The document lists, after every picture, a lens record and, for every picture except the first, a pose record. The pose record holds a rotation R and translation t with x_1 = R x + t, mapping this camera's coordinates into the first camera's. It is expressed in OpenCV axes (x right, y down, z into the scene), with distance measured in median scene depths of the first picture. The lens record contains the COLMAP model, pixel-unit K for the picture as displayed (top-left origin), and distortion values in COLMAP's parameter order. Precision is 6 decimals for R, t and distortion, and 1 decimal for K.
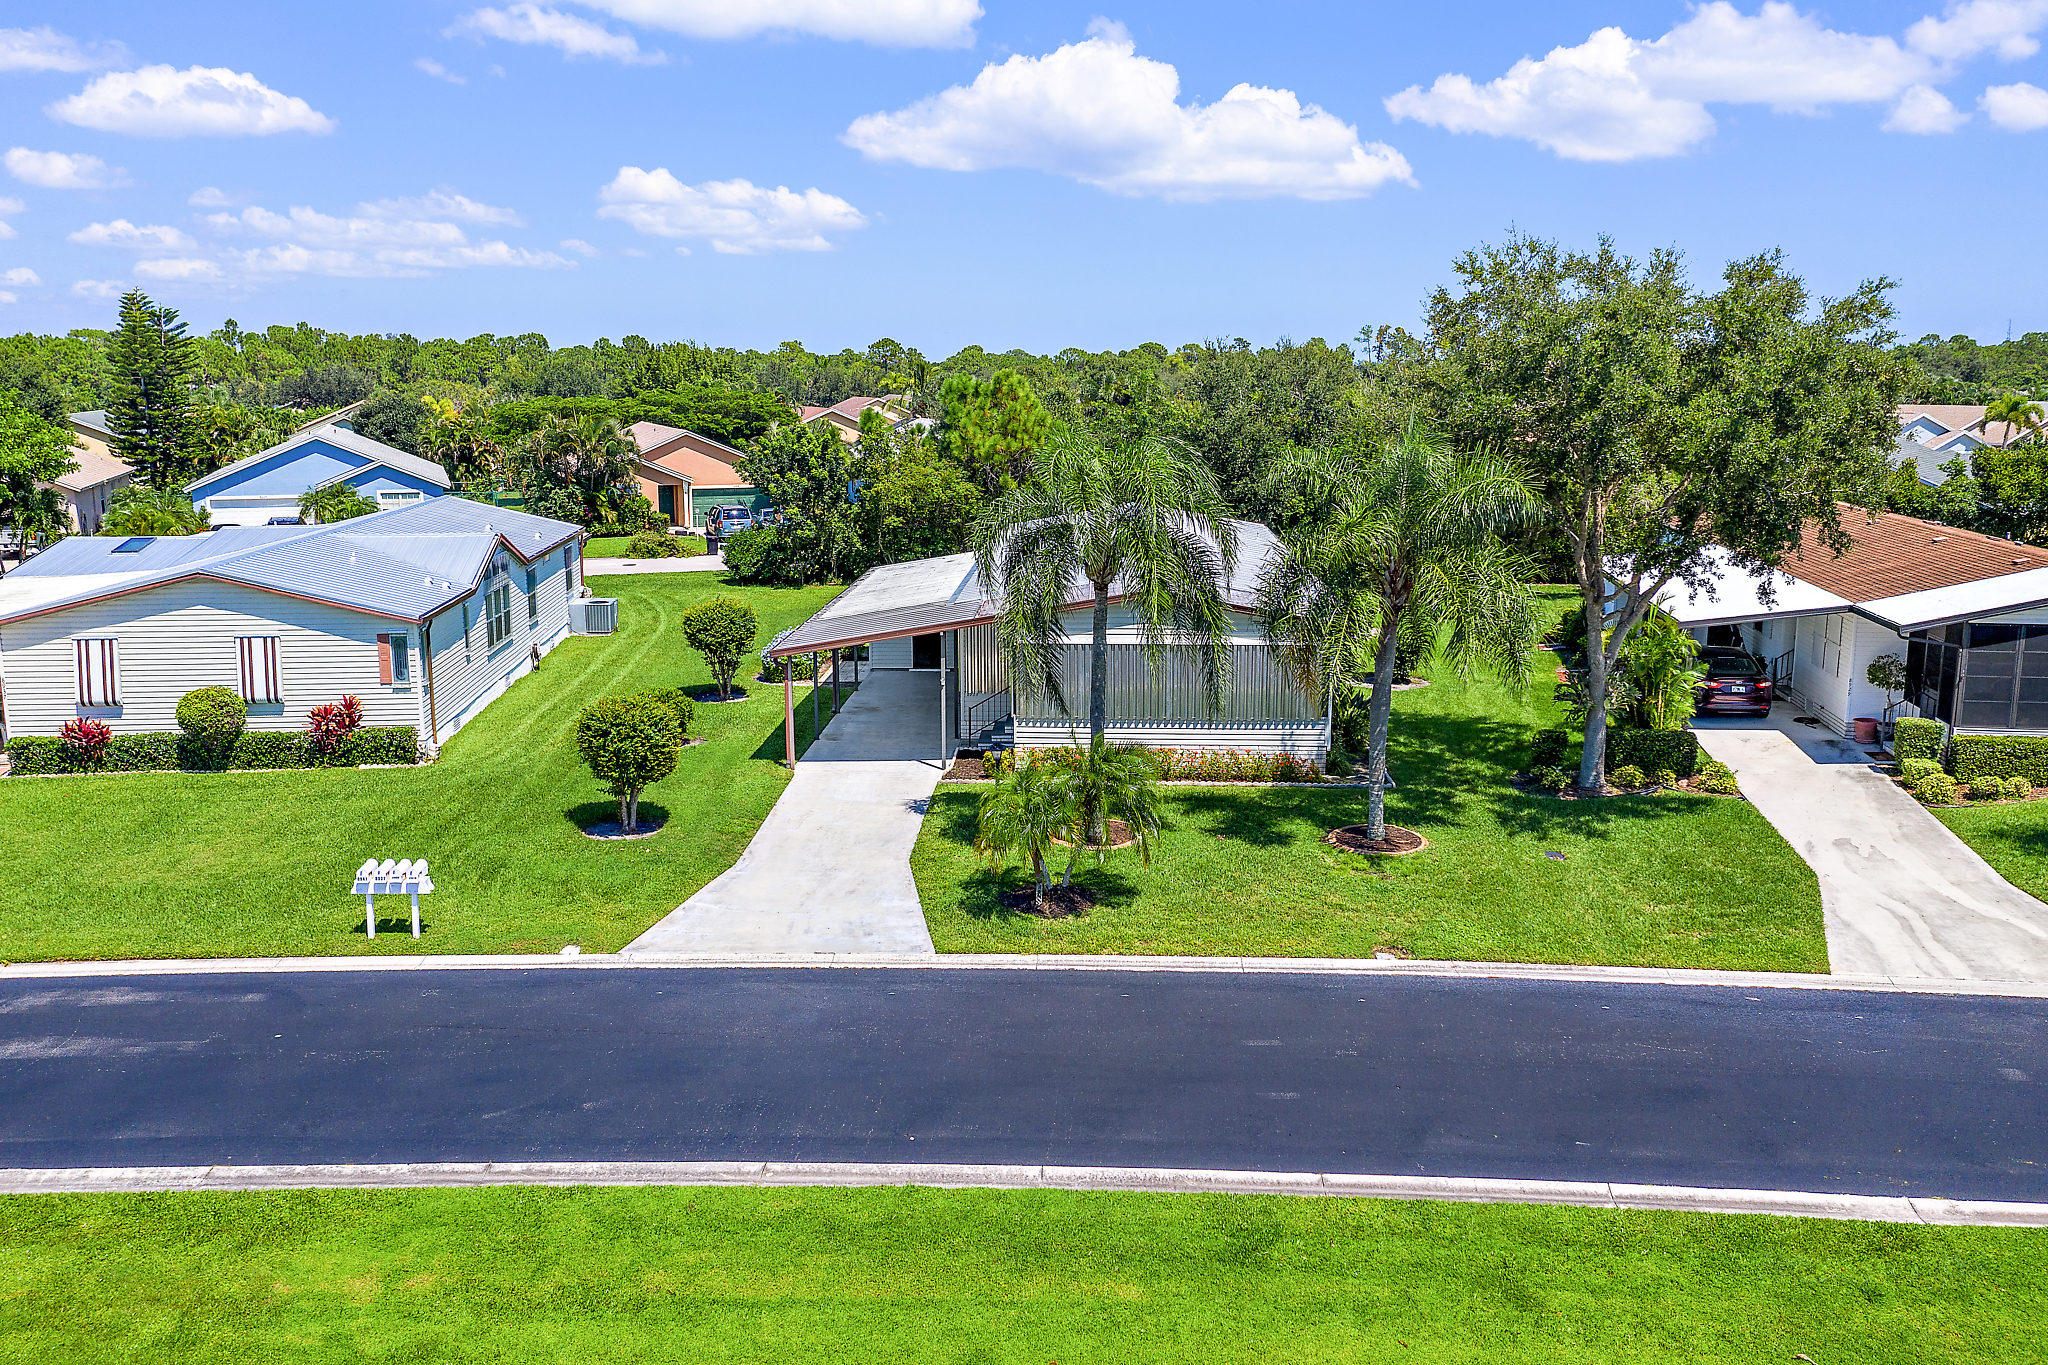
lens RADIAL K [[1617.0, 0, 1028.2], [0, 1617.0, 667.7], [0, 0, 1]] dist [-0.000649, 0.011066]
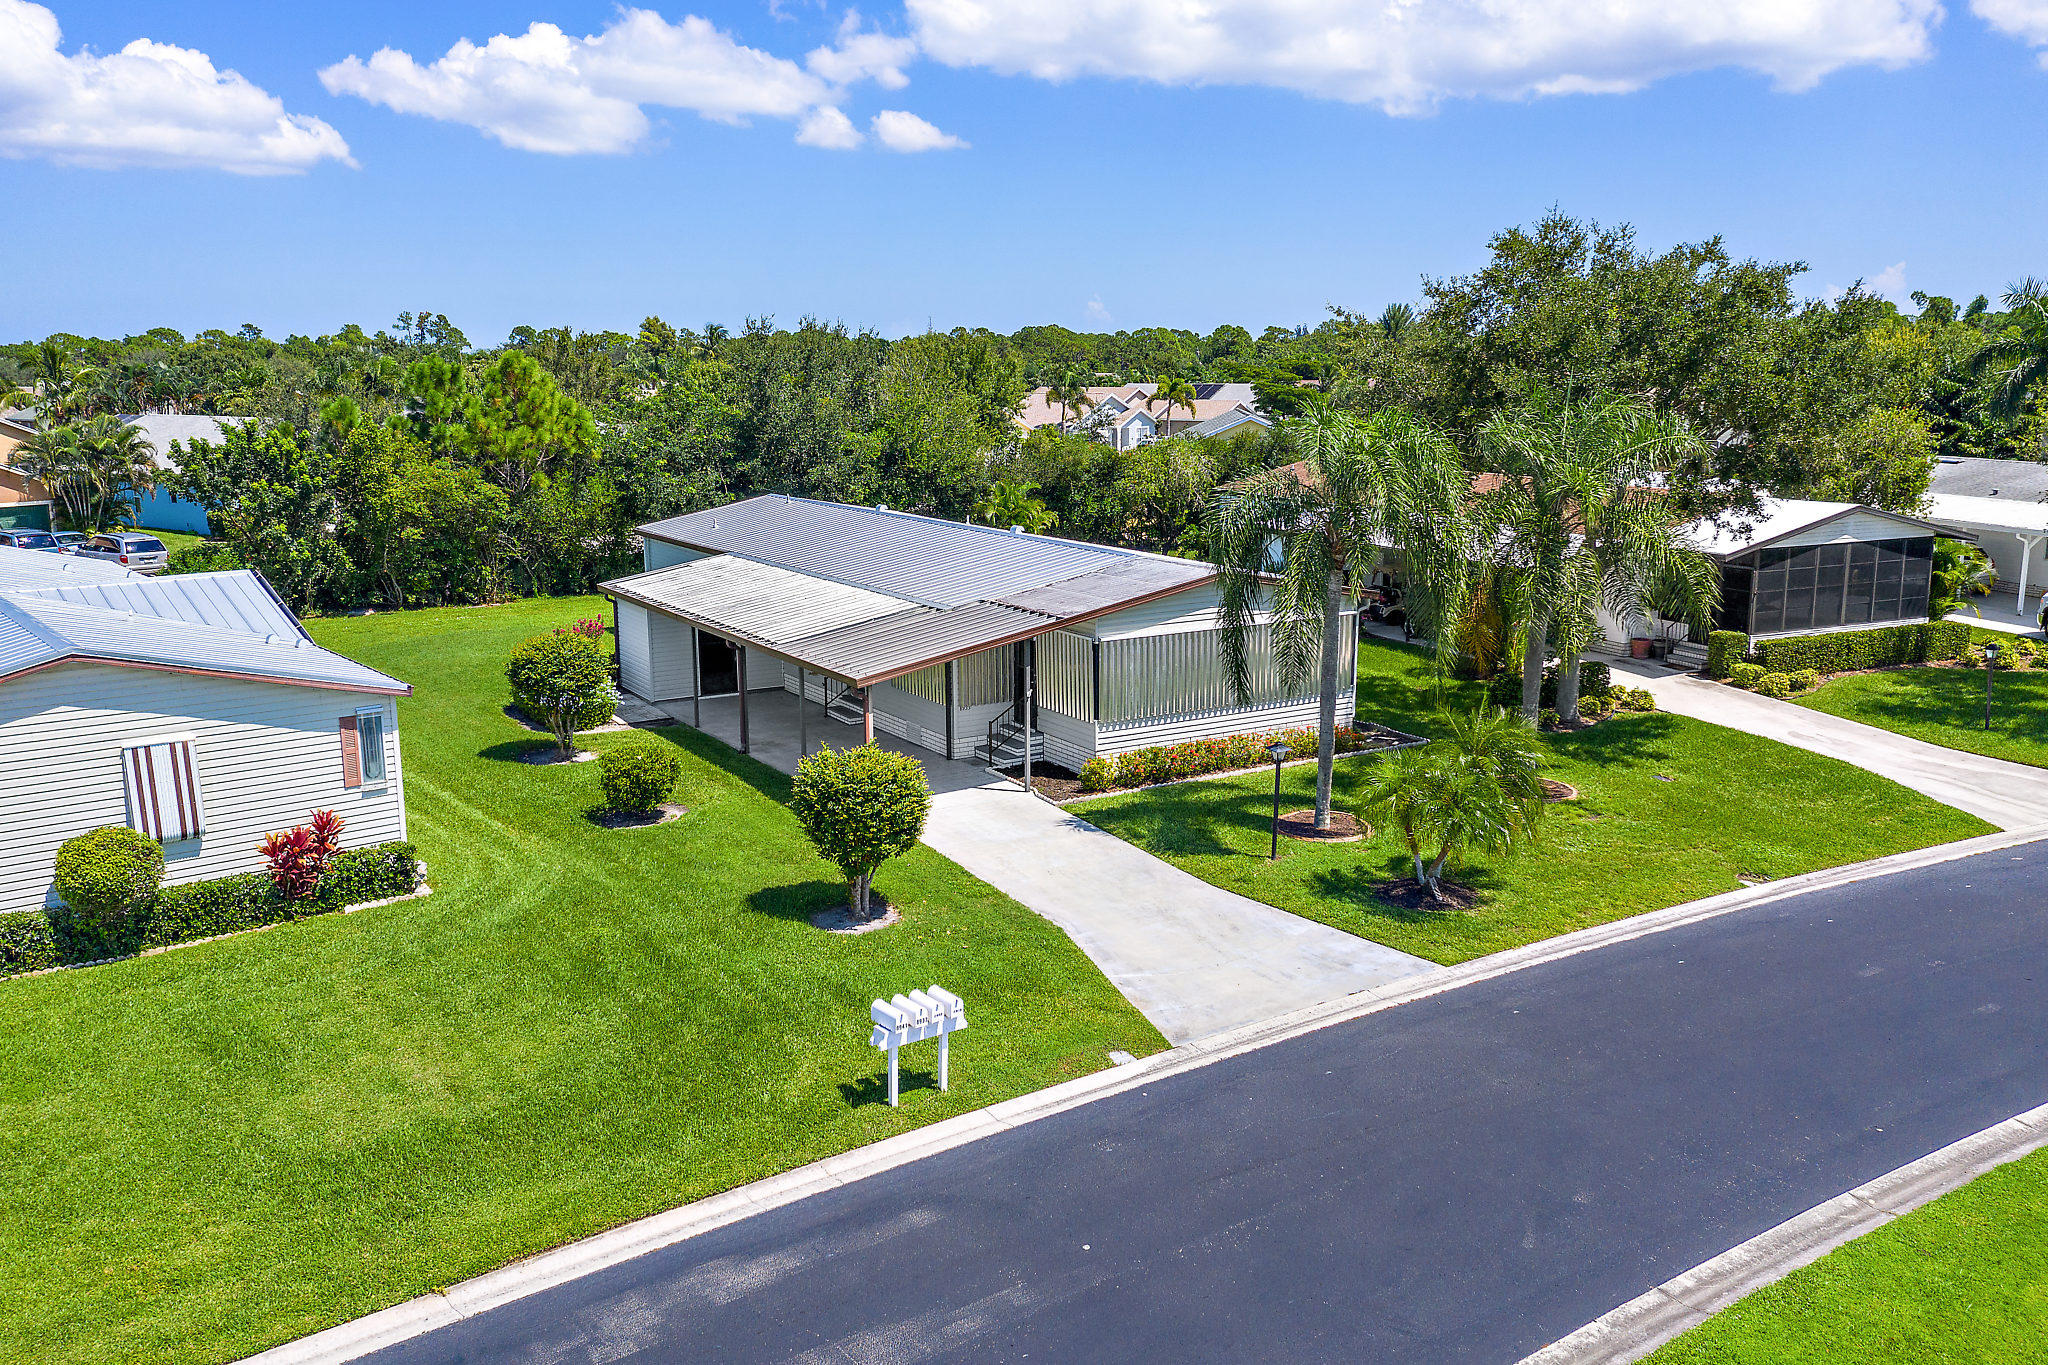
lens RADIAL K [[1623.1, 0, 1024.0], [0, 1623.1, 682.5], [0, 0, 1]] dist [-0.001009, 0.005721]
pose [[0.830527, -0.109449, 0.546119, -0.548189], [0.101909, 0.993812, 0.044190, -0.037336], [-0.547576, 0.018954, 0.836541, 0.258047]]
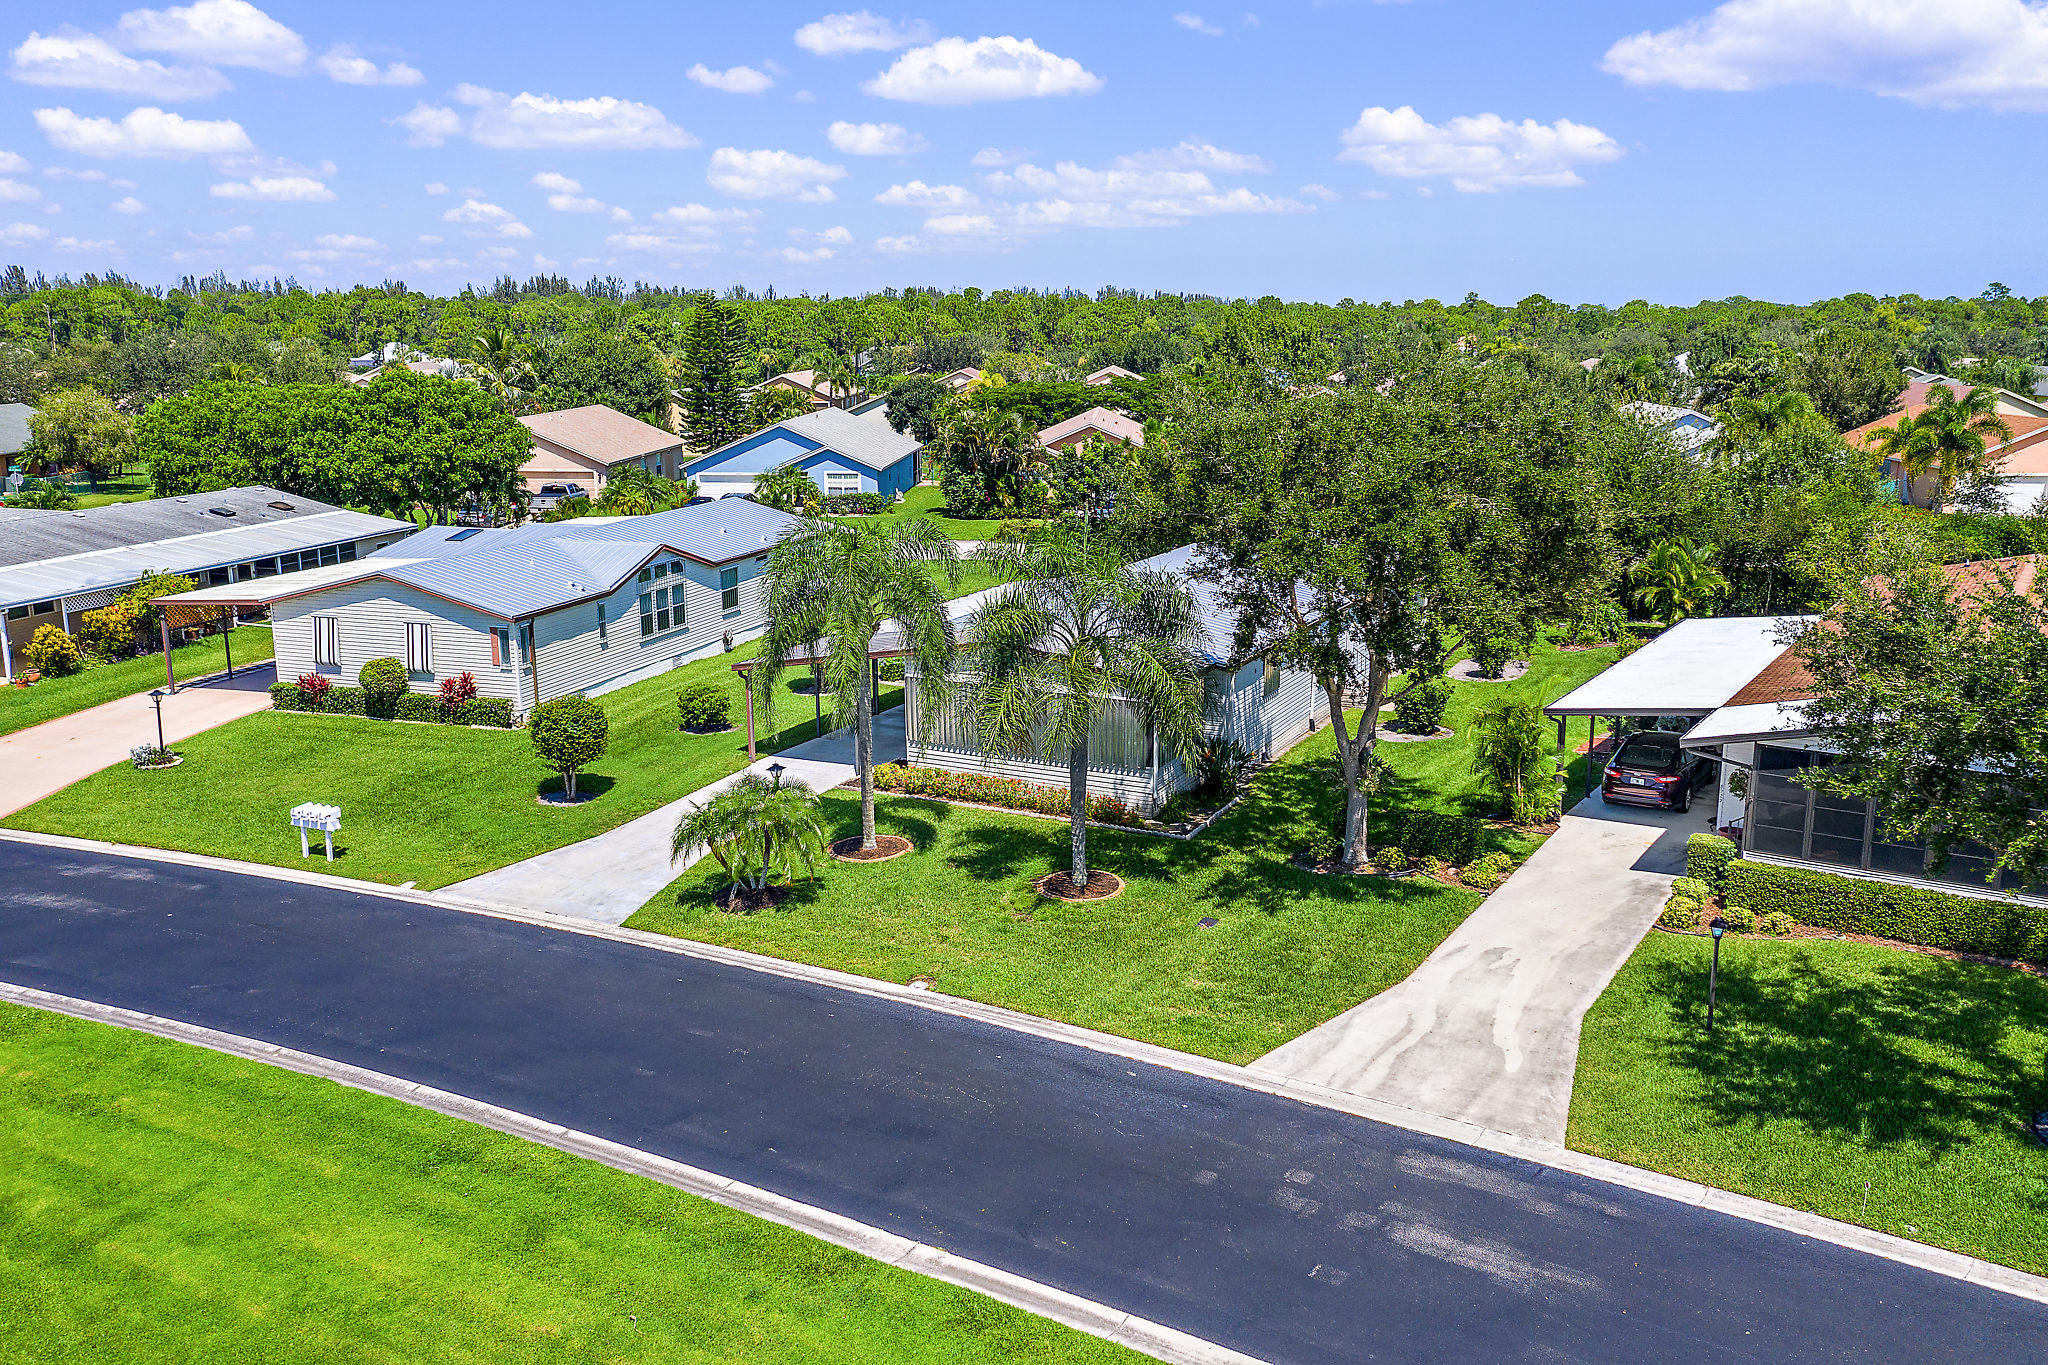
lens RADIAL K [[1623.1, 0, 1024.0], [0, 1623.1, 682.5], [0, 0, 1]] dist [-0.001009, 0.005721]
pose [[0.909828, 0.086198, -0.405934, 0.544703], [-0.069943, 0.996048, 0.054742, -0.080234], [0.409048, -0.021413, 0.912262, -0.030381]]
